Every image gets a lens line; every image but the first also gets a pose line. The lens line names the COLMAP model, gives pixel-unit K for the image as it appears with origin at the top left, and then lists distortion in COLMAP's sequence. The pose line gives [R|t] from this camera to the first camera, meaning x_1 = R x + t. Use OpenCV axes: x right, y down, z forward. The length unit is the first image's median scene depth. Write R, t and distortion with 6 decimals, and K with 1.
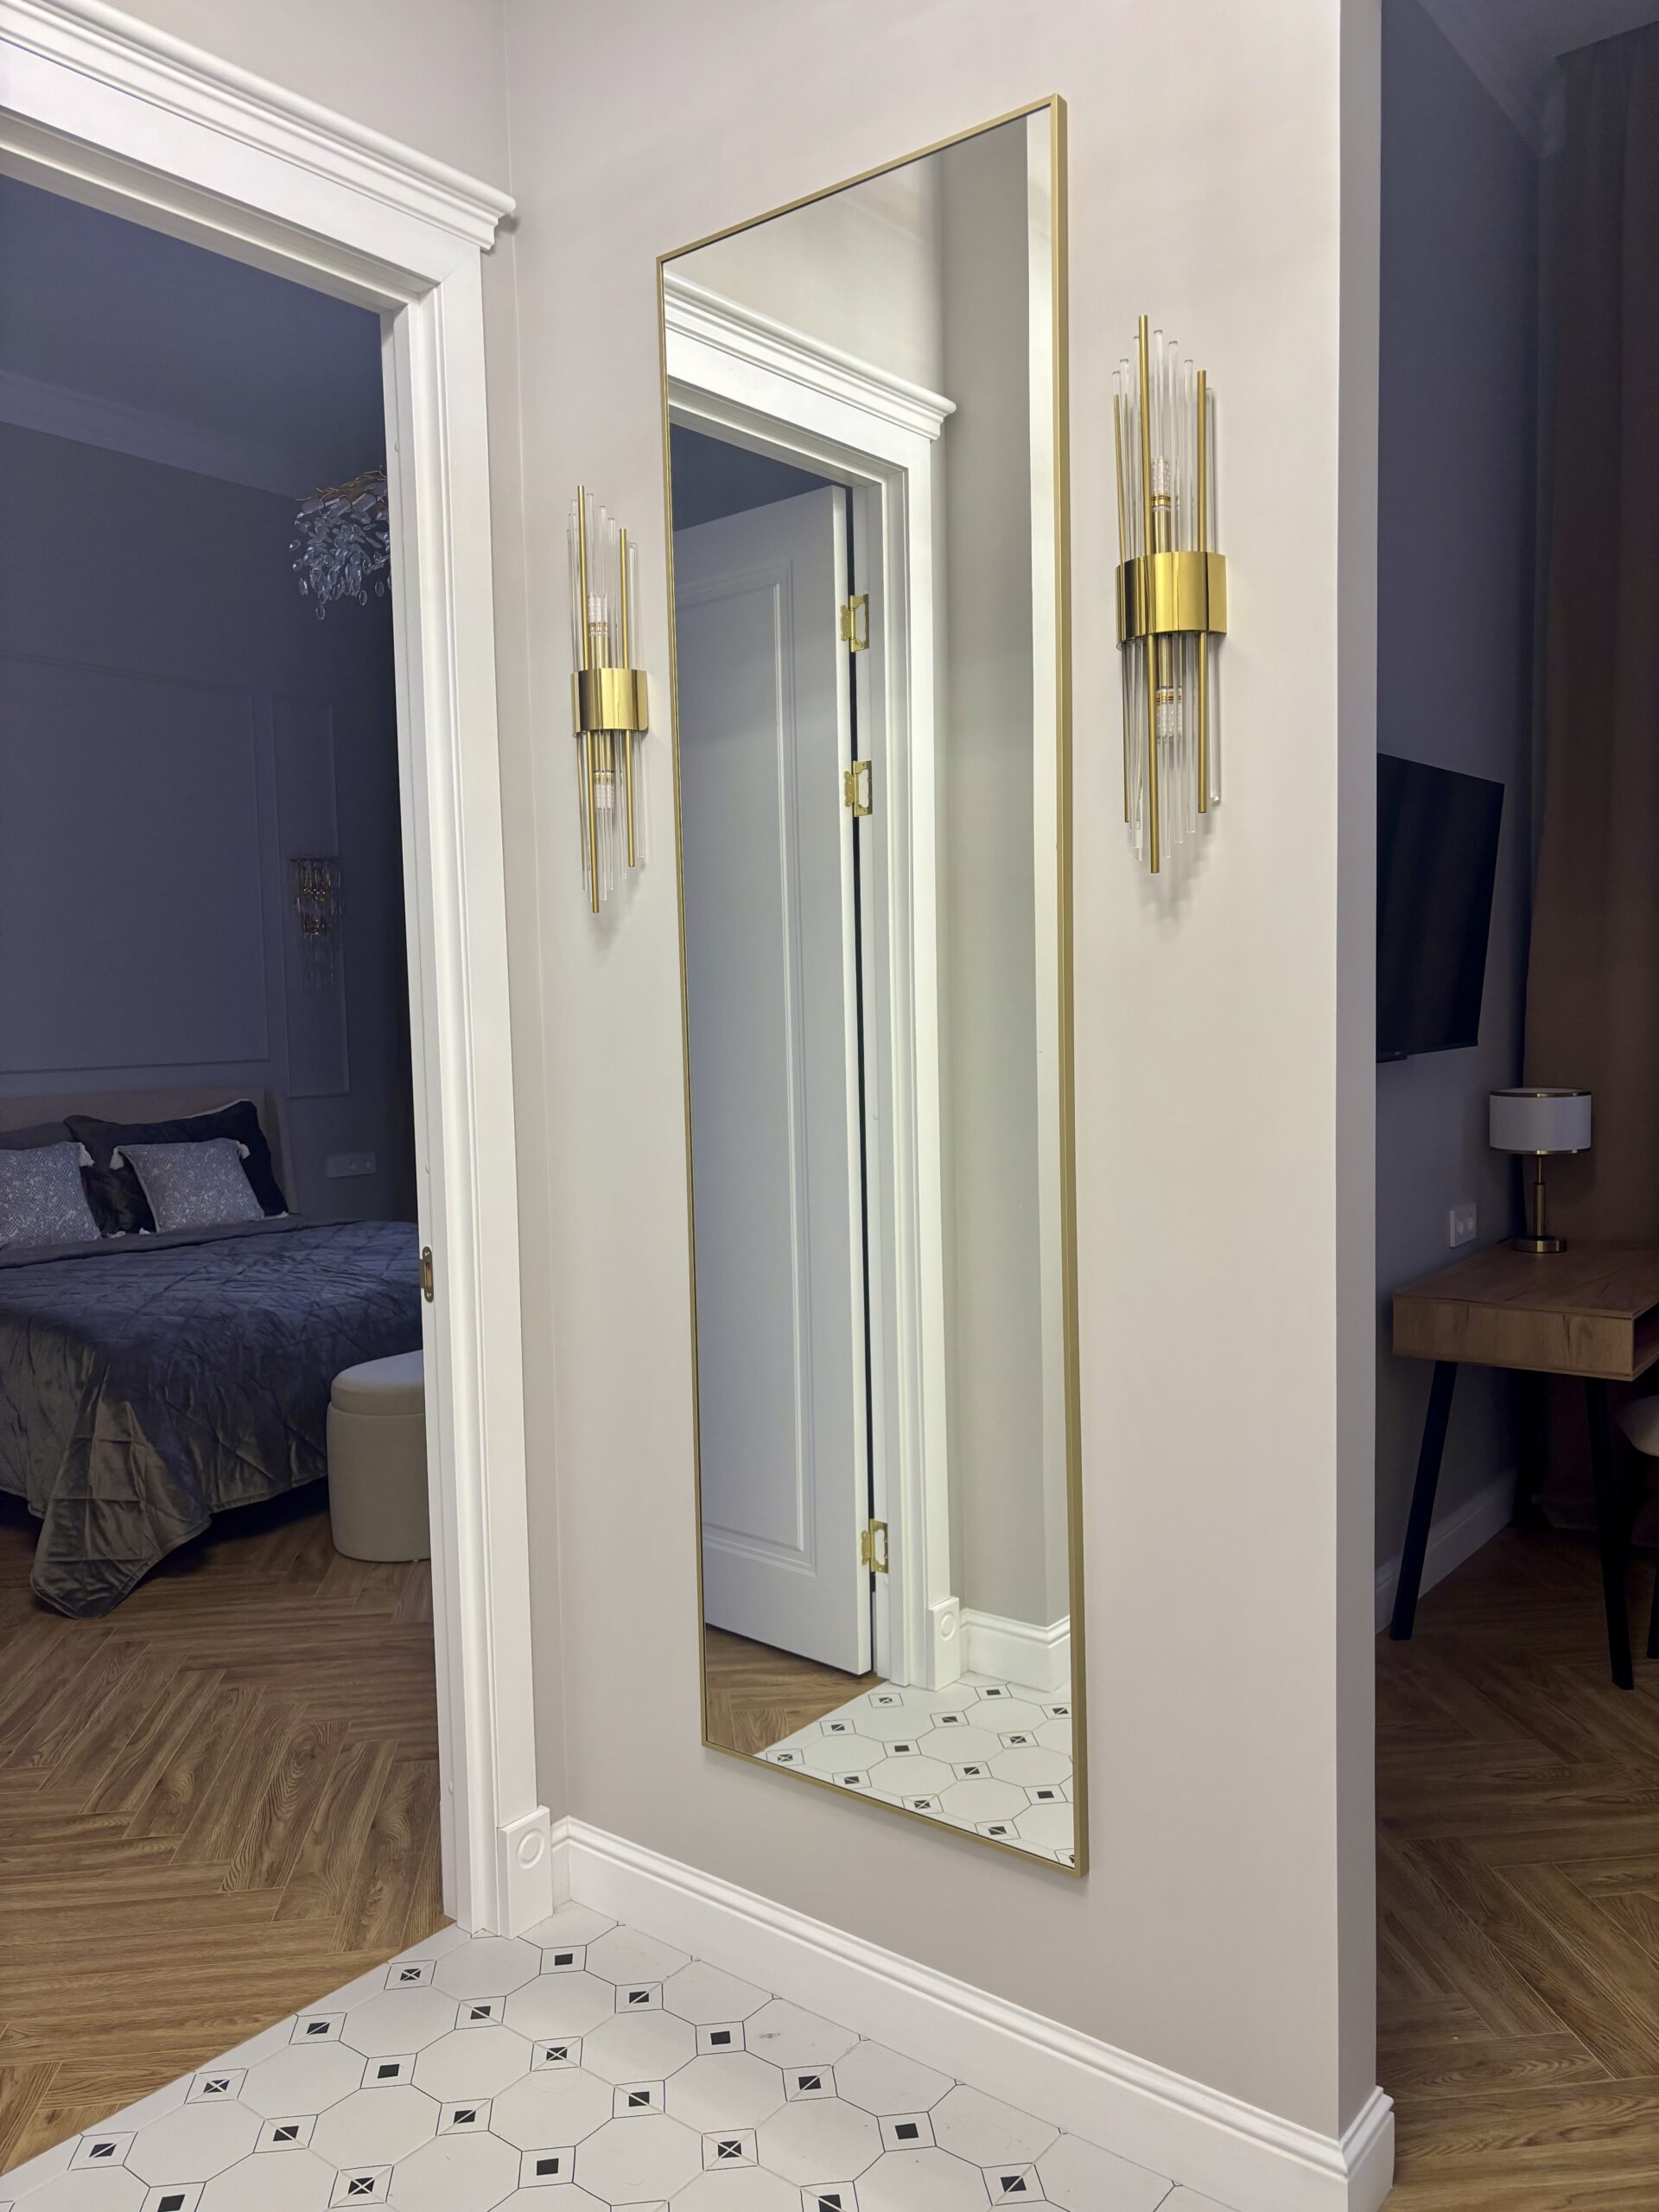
lens RADIAL K [[1677.9, 0, 836.8], [0, 1677.9, 1113.7], [0, 0, 1]] dist [0.102853, -0.152685]
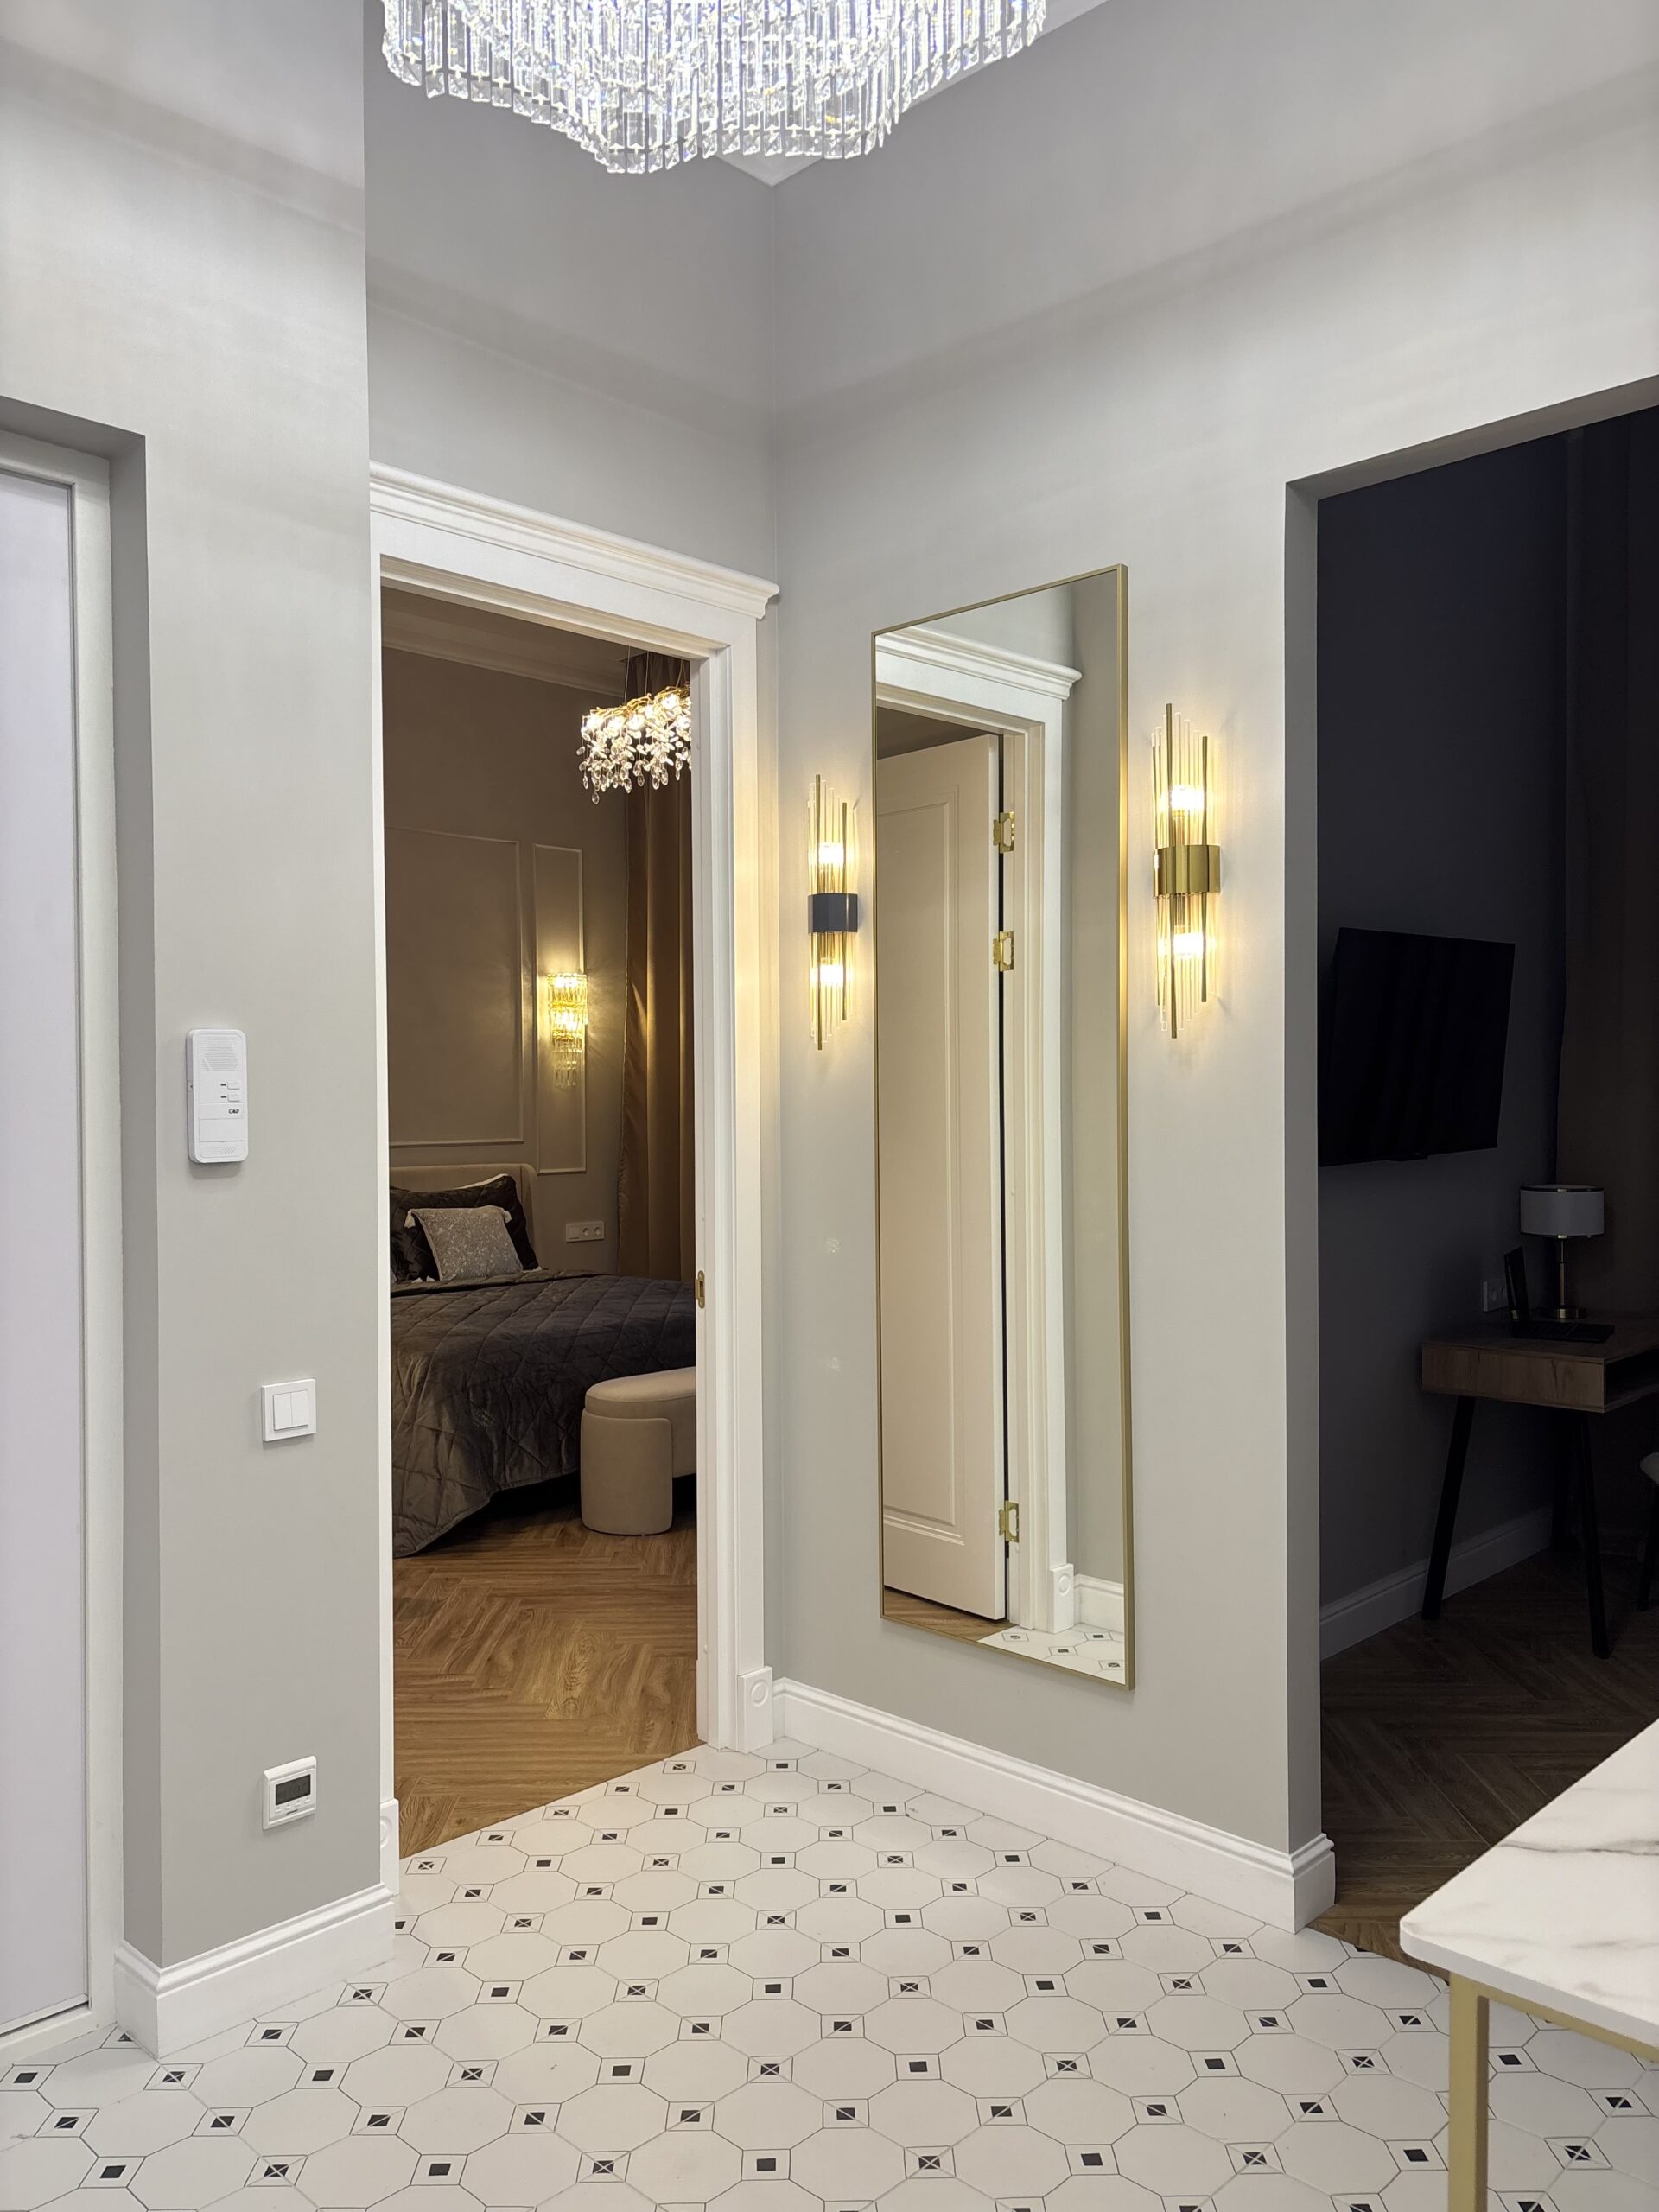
lens RADIAL K [[1677.9, 0, 836.8], [0, 1677.9, 1113.7], [0, 0, 1]] dist [0.102853, -0.152685]
pose [[0.994784, 0.016195, -0.100713, 0.017543], [-0.021493, 0.998429, -0.051750, 0.011292], [0.099717, 0.053645, 0.993569, -0.354298]]
